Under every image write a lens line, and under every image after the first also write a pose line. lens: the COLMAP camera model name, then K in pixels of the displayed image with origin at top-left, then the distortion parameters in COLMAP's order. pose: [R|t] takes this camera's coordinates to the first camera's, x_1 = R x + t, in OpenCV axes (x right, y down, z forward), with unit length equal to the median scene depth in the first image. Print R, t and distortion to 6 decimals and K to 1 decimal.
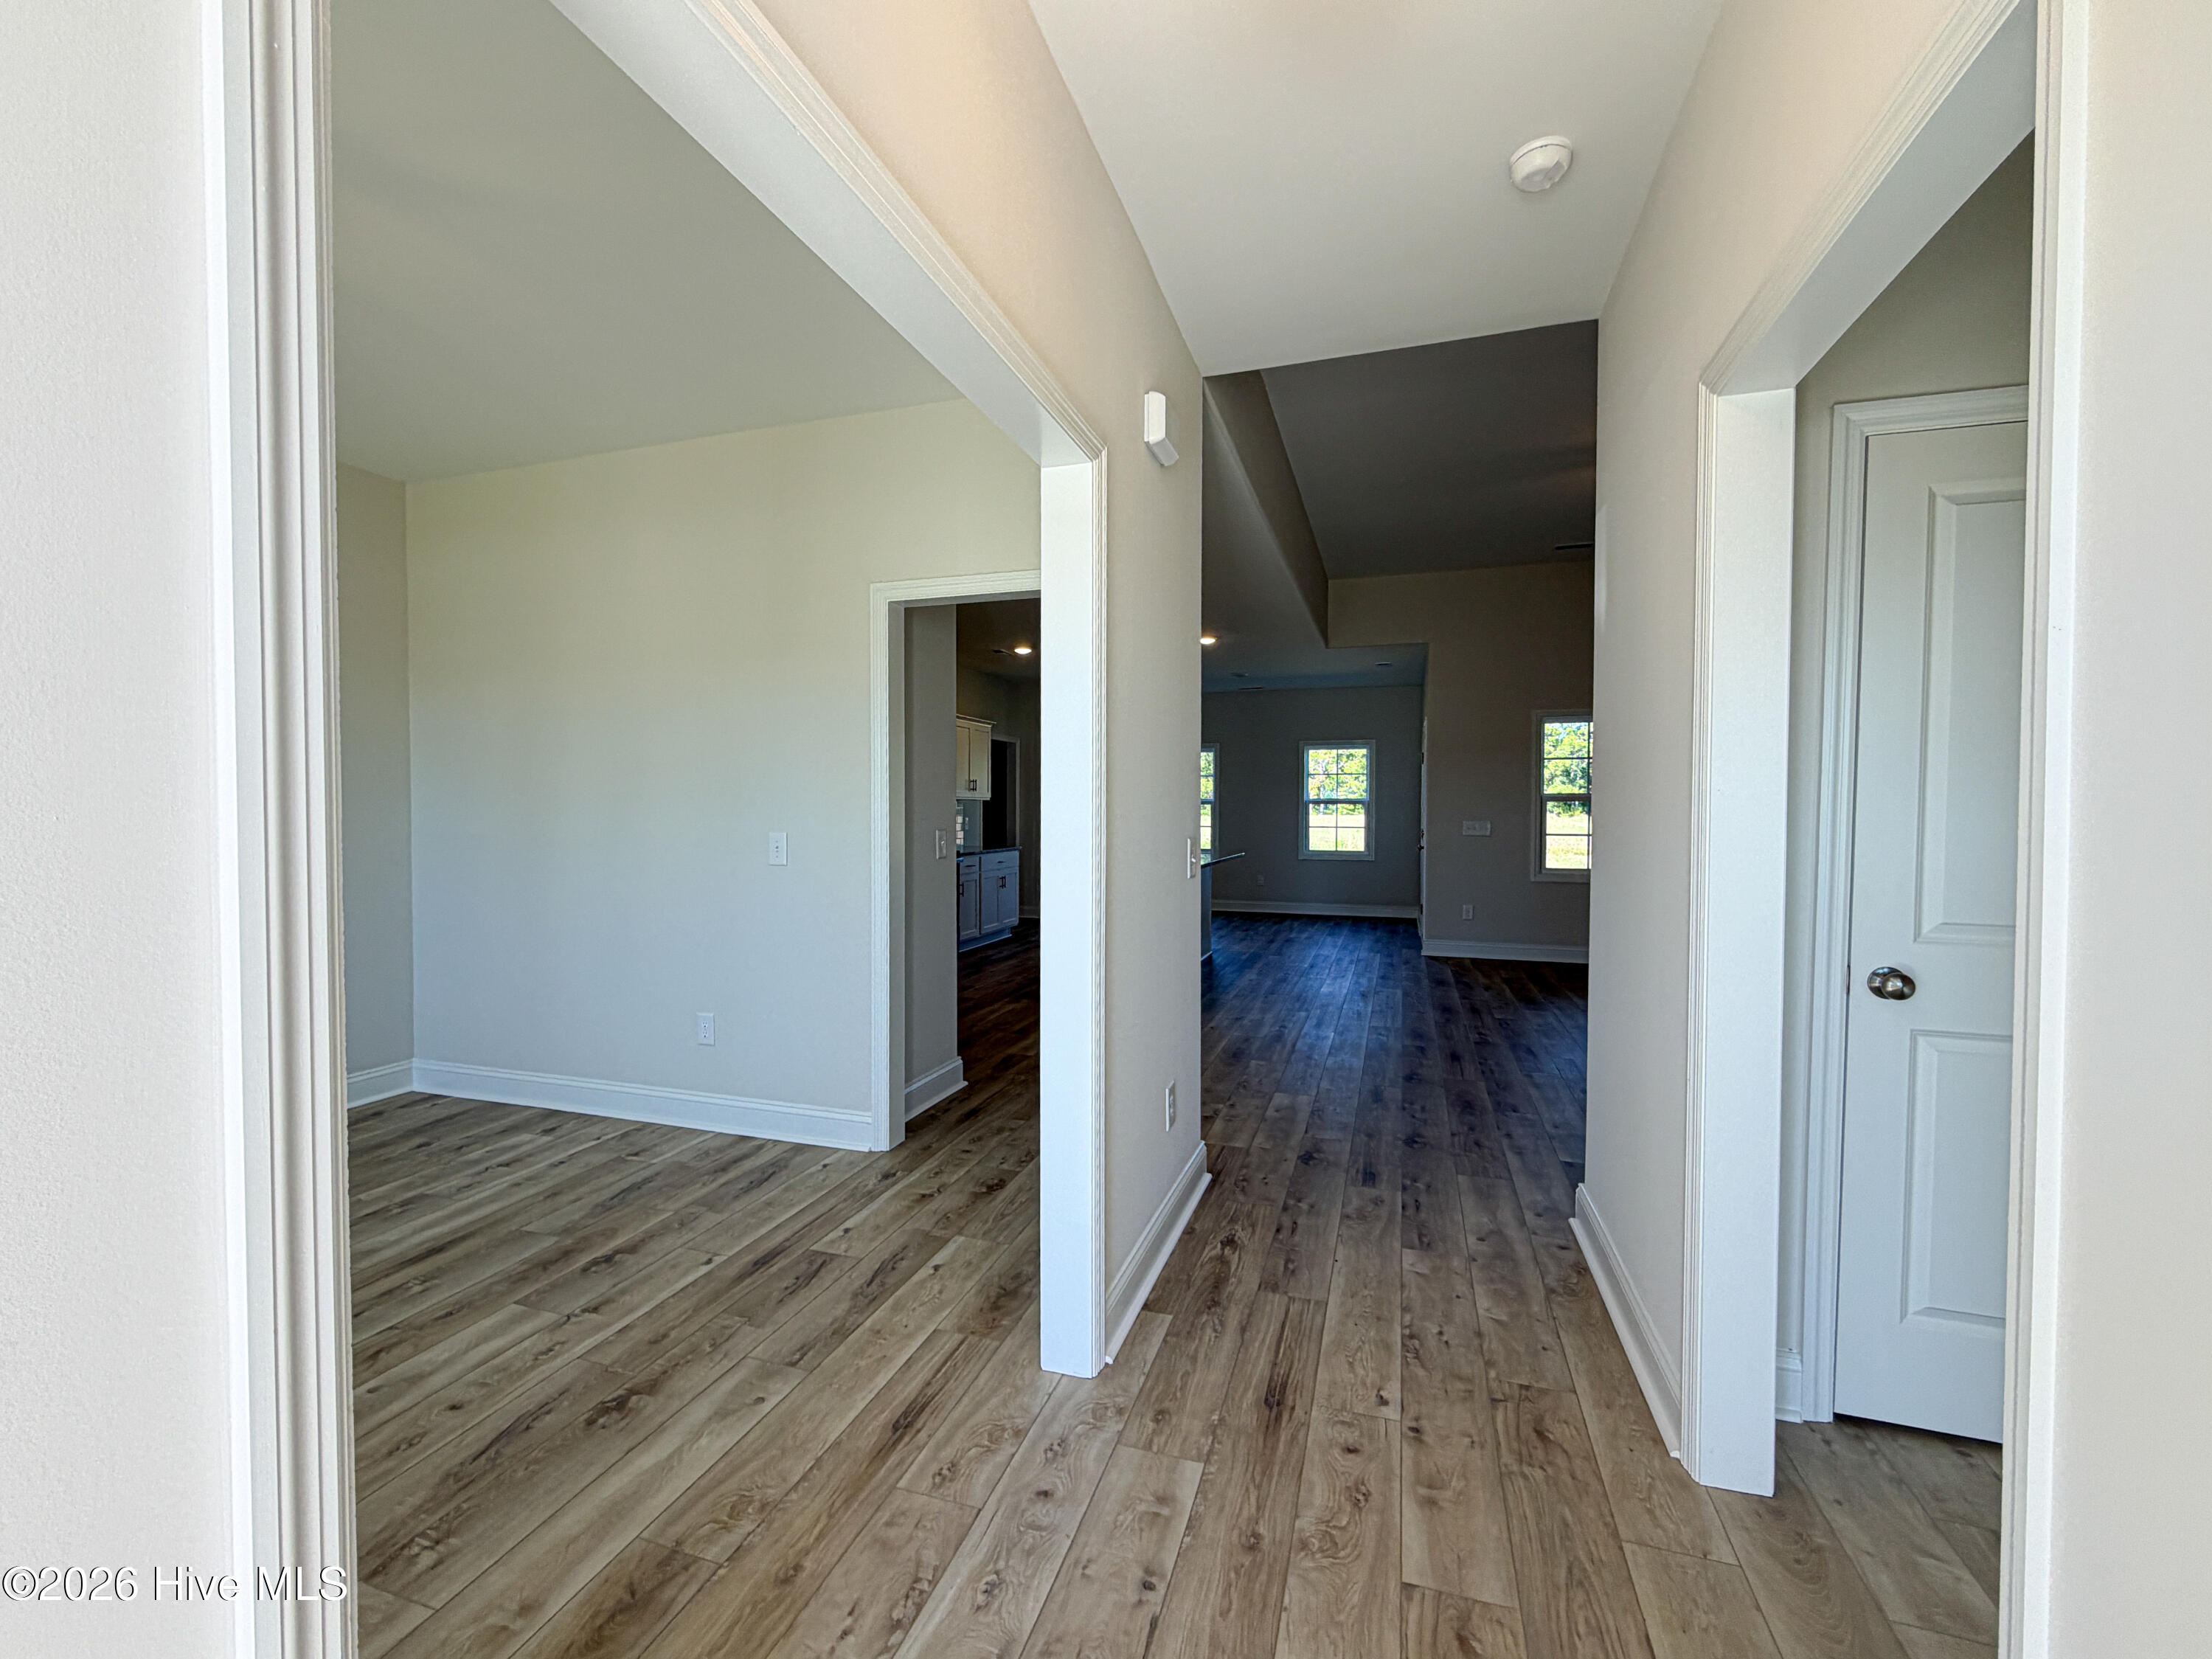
lens RADIAL K [[910.3, 0, 1099.3], [0, 910.3, 828.7], [0, 0, 1]] dist [0.001376, -0.000245]
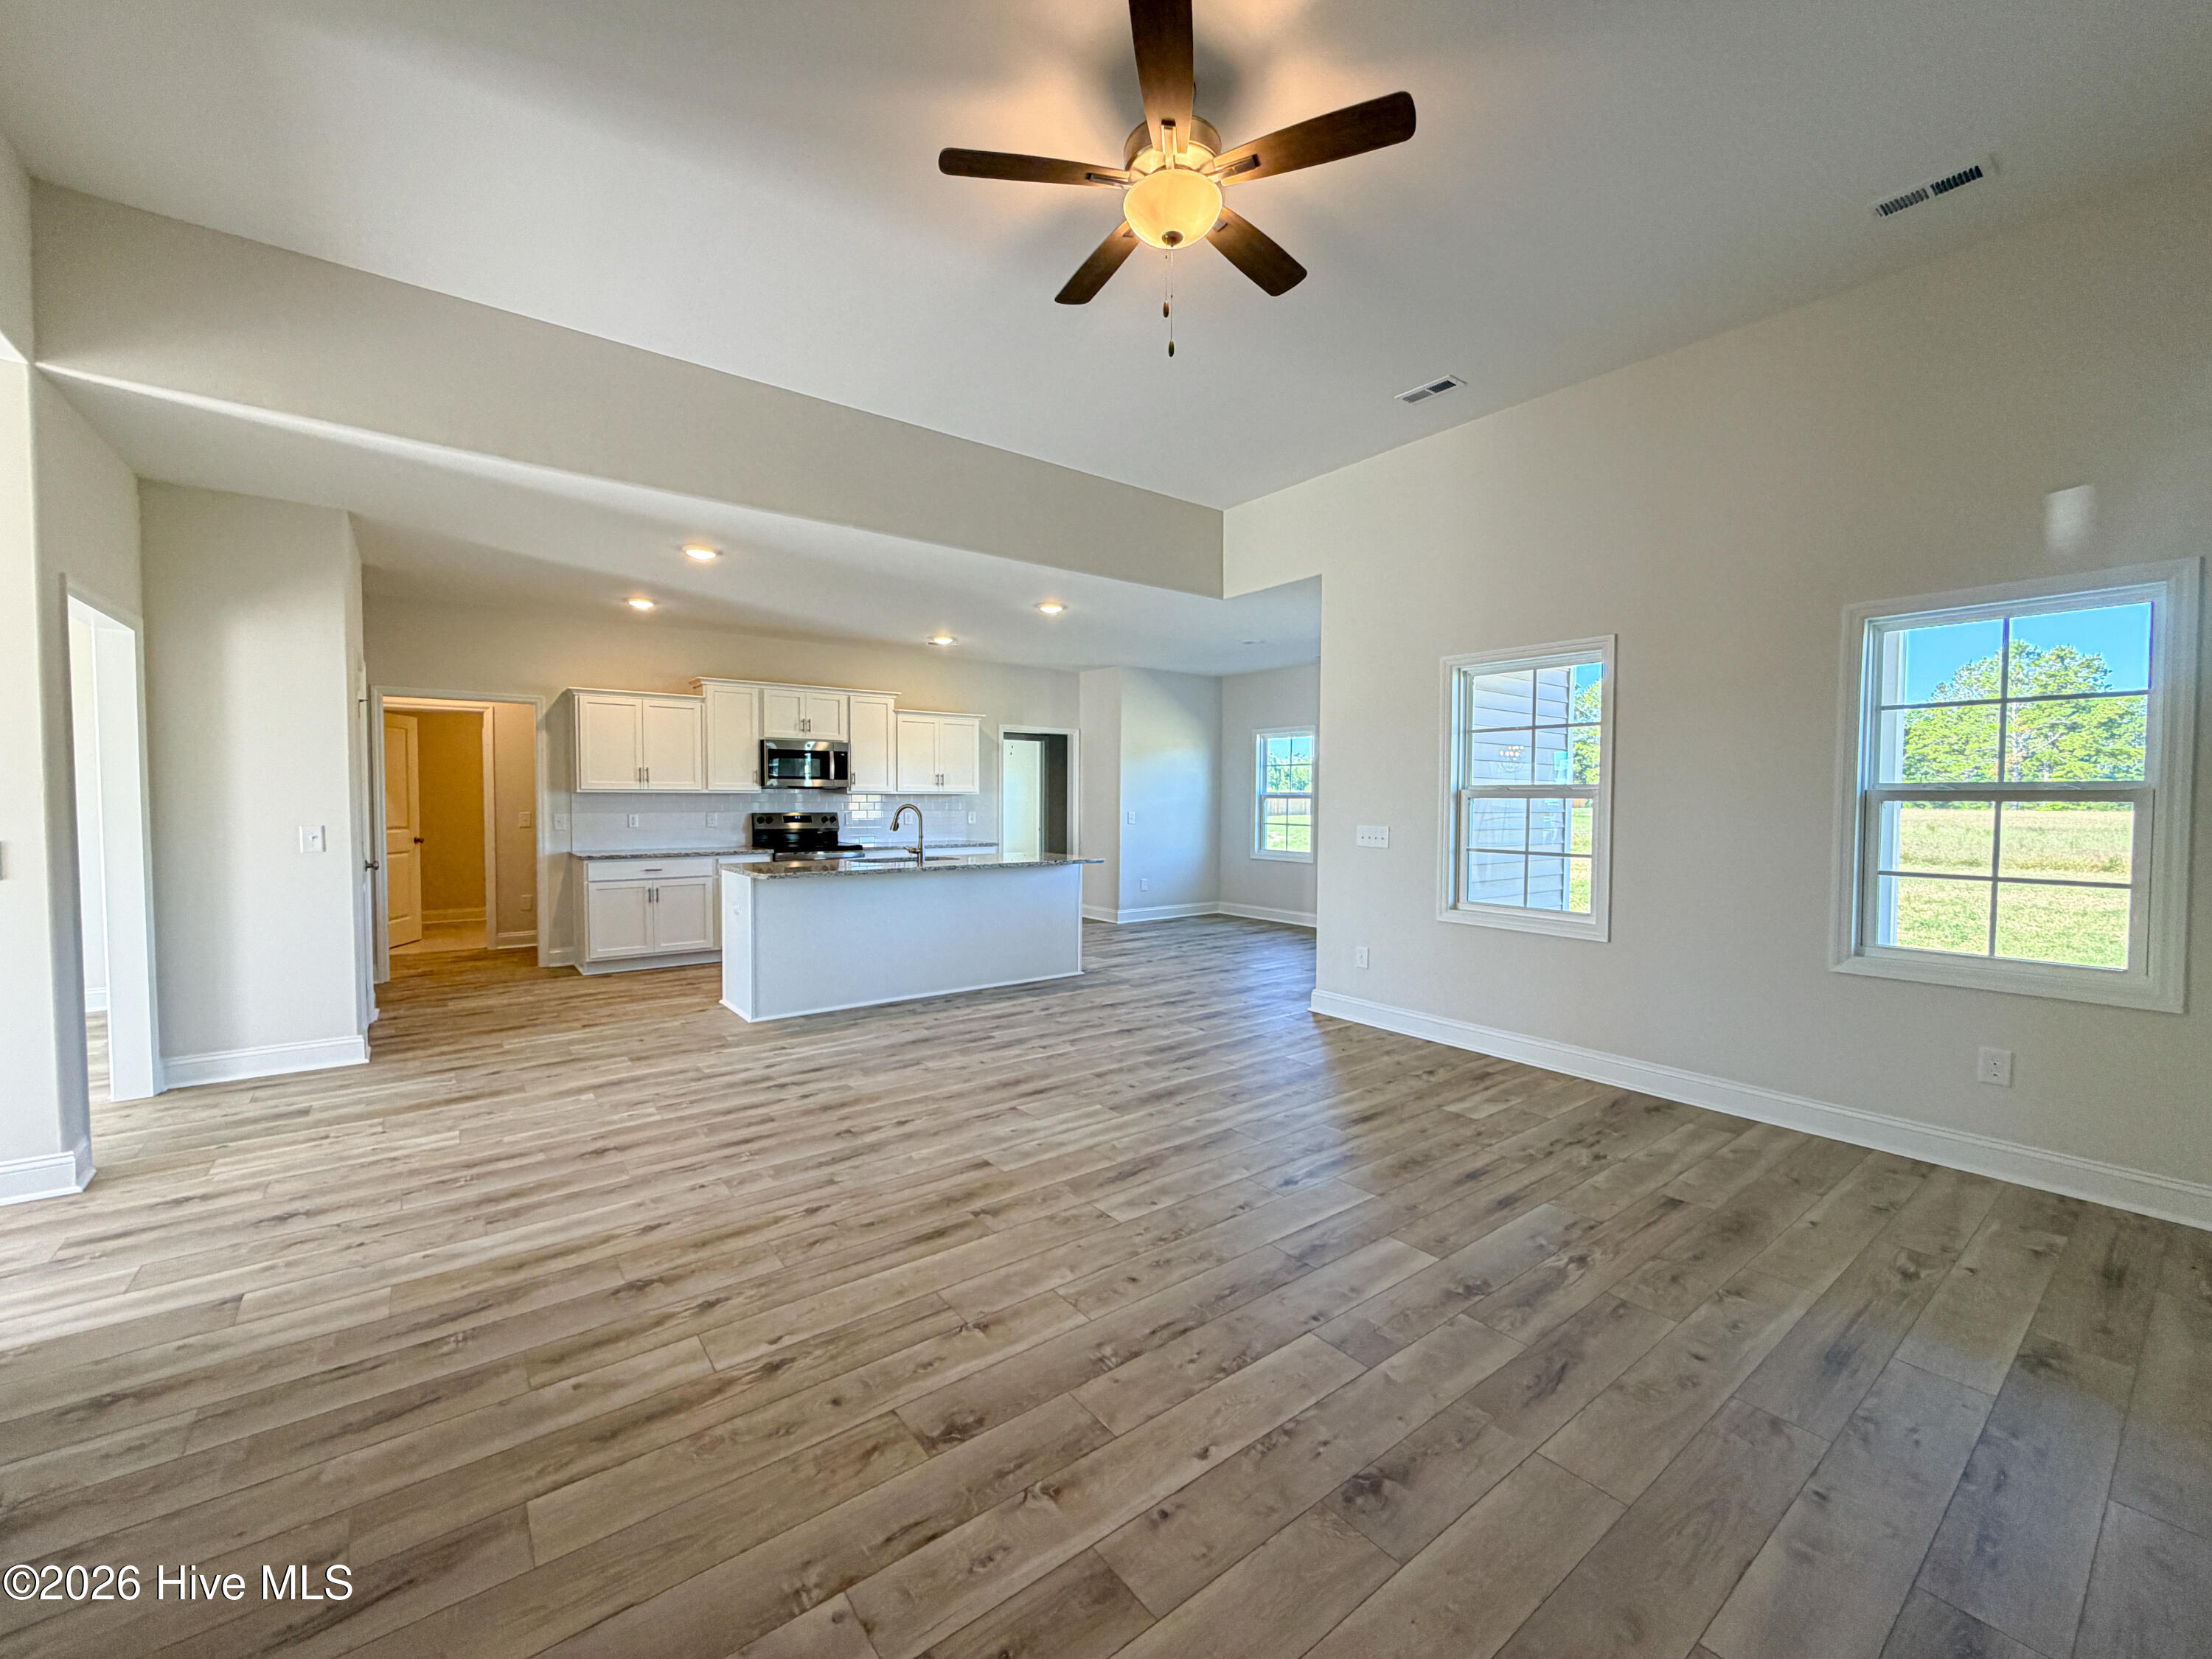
lens RADIAL K [[885.4, 0, 1097.5], [0, 885.4, 828.5], [0, 0, 1]] dist [0.000350, -0.000567]
pose [[0.825802, 0.022967, -0.563492, 0.528943], [-0.015521, 0.999718, 0.018001, -0.013736], [0.563746, -0.006119, 0.825925, 0.284562]]
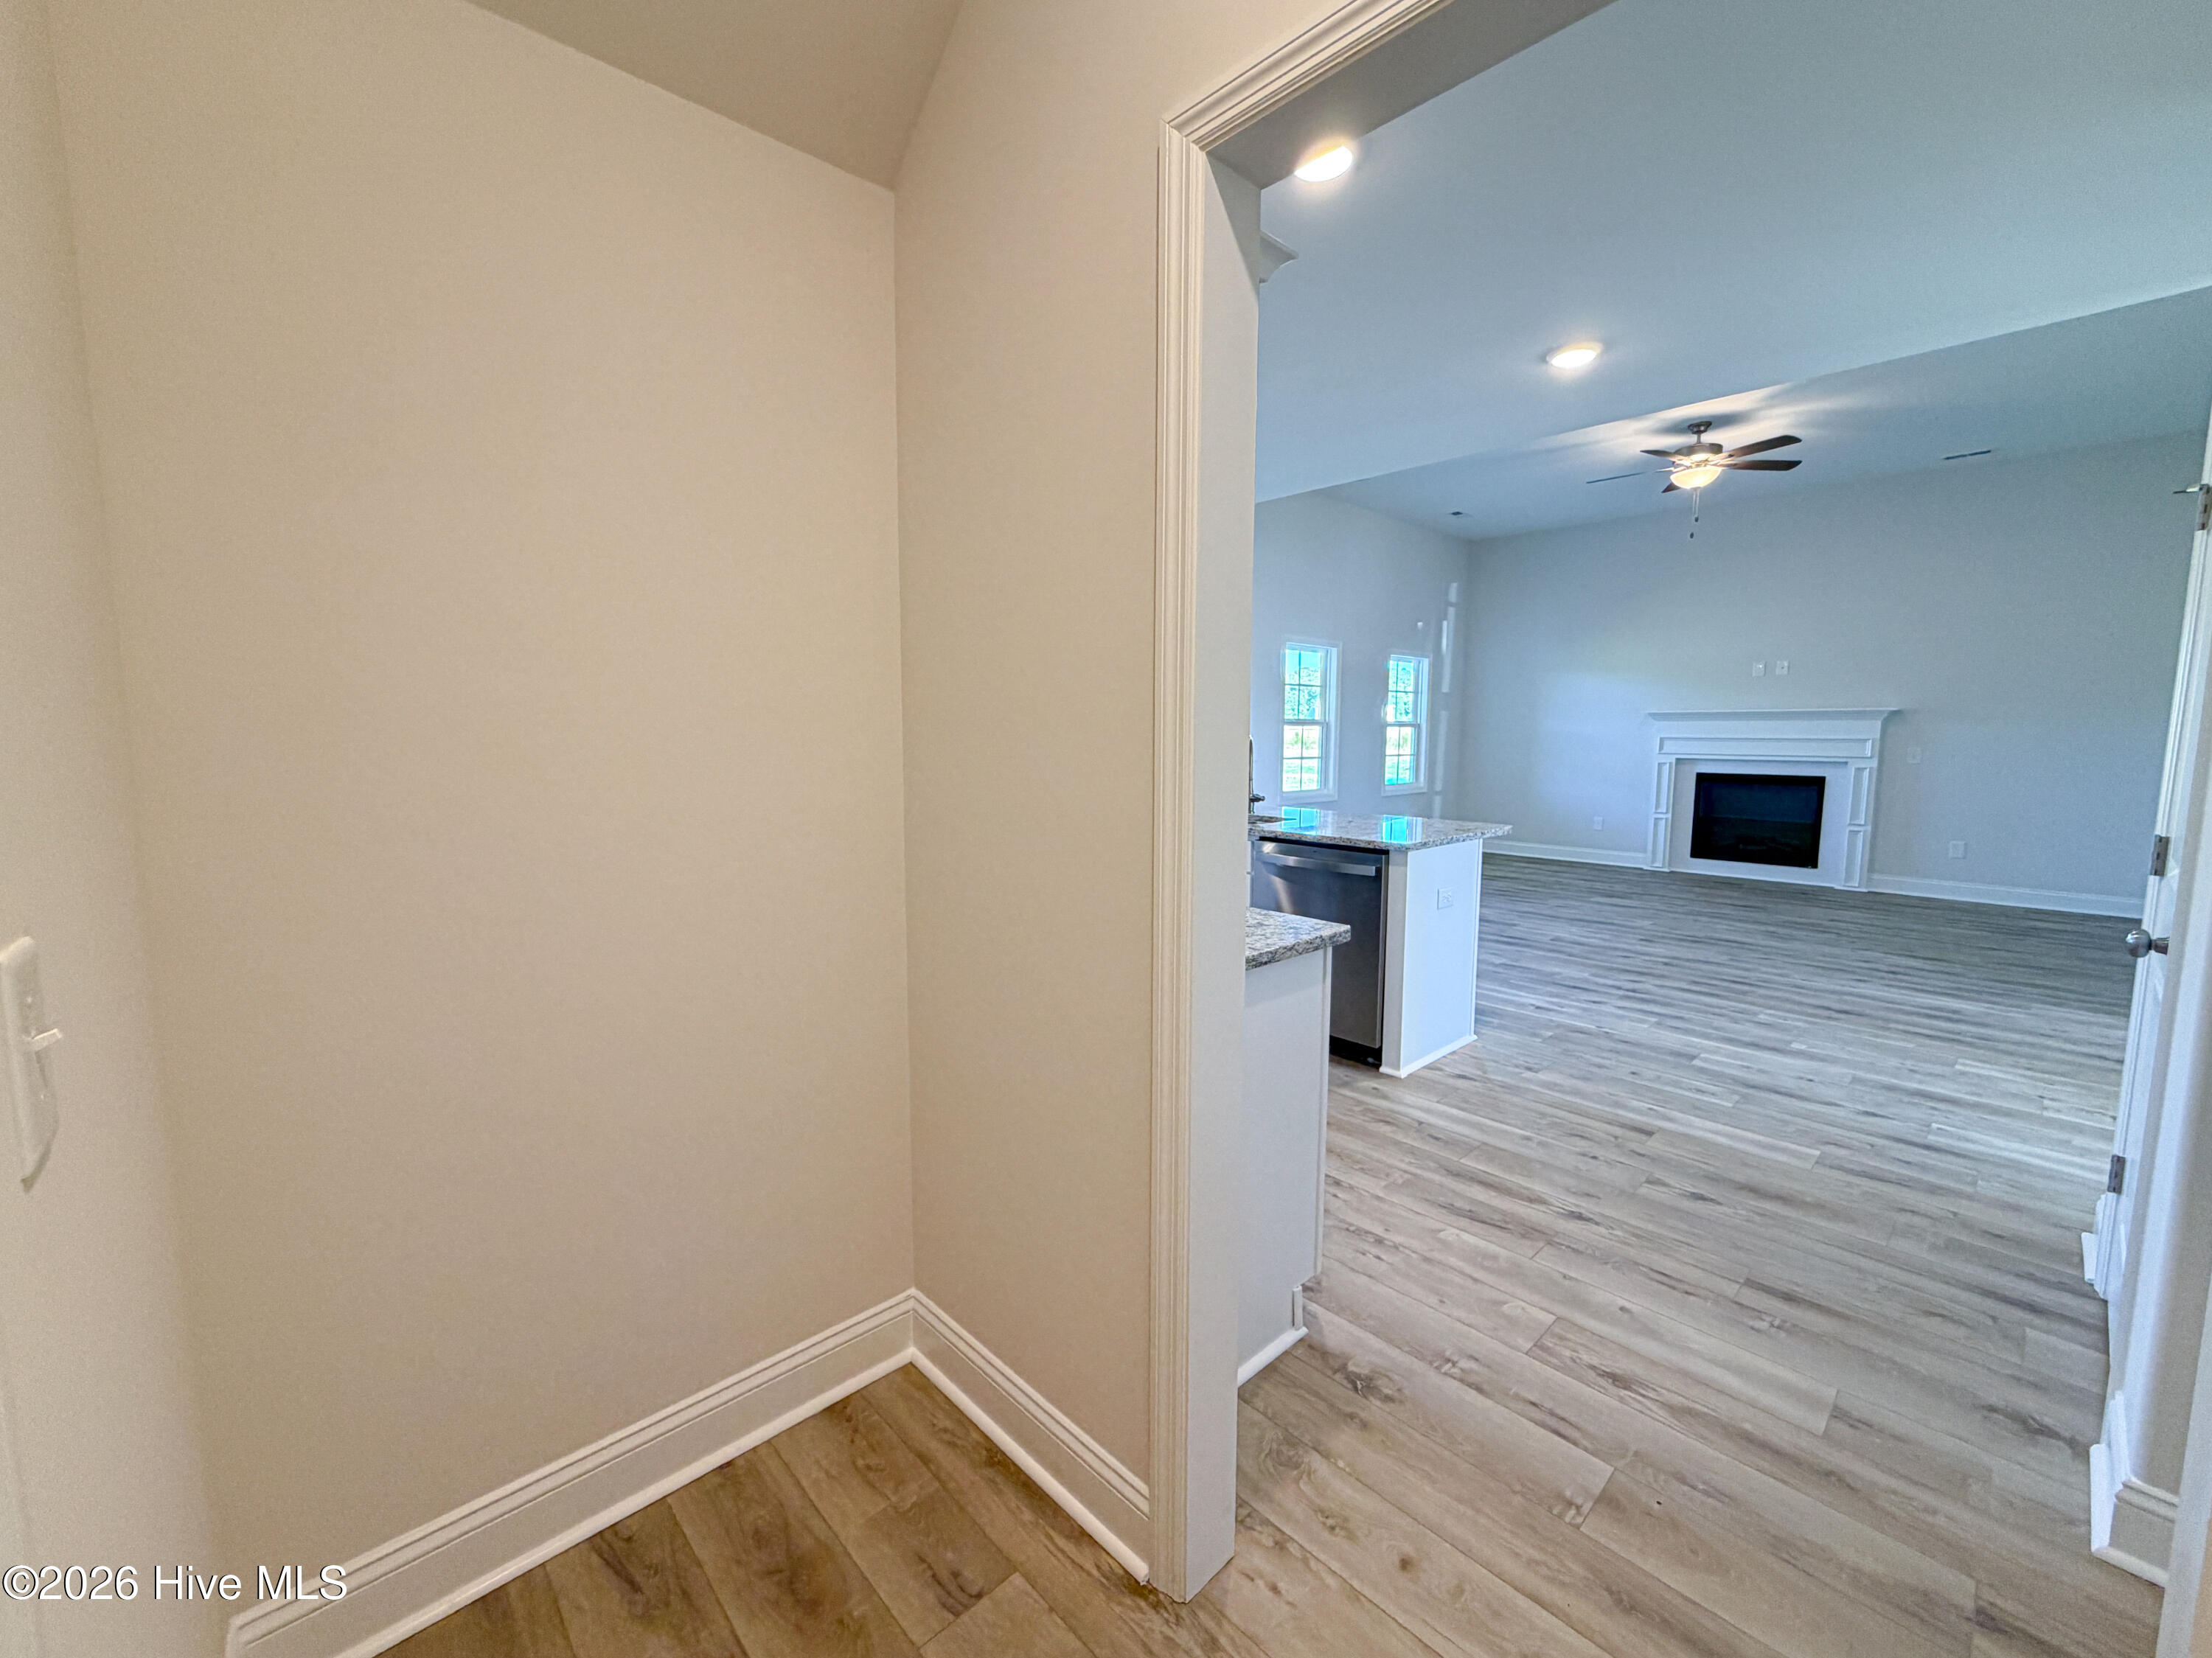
lens RADIAL K [[893.9, 0, 1095.9], [0, 893.9, 828.2], [0, 0, 1]] dist [-0.002172, -0.000320]
pose [[0.482515, -0.094978, 0.870723, -0.415000], [0.014713, 0.994842, 0.100364, -0.017095], [-0.875764, -0.035616, 0.481423, 0.587382]]
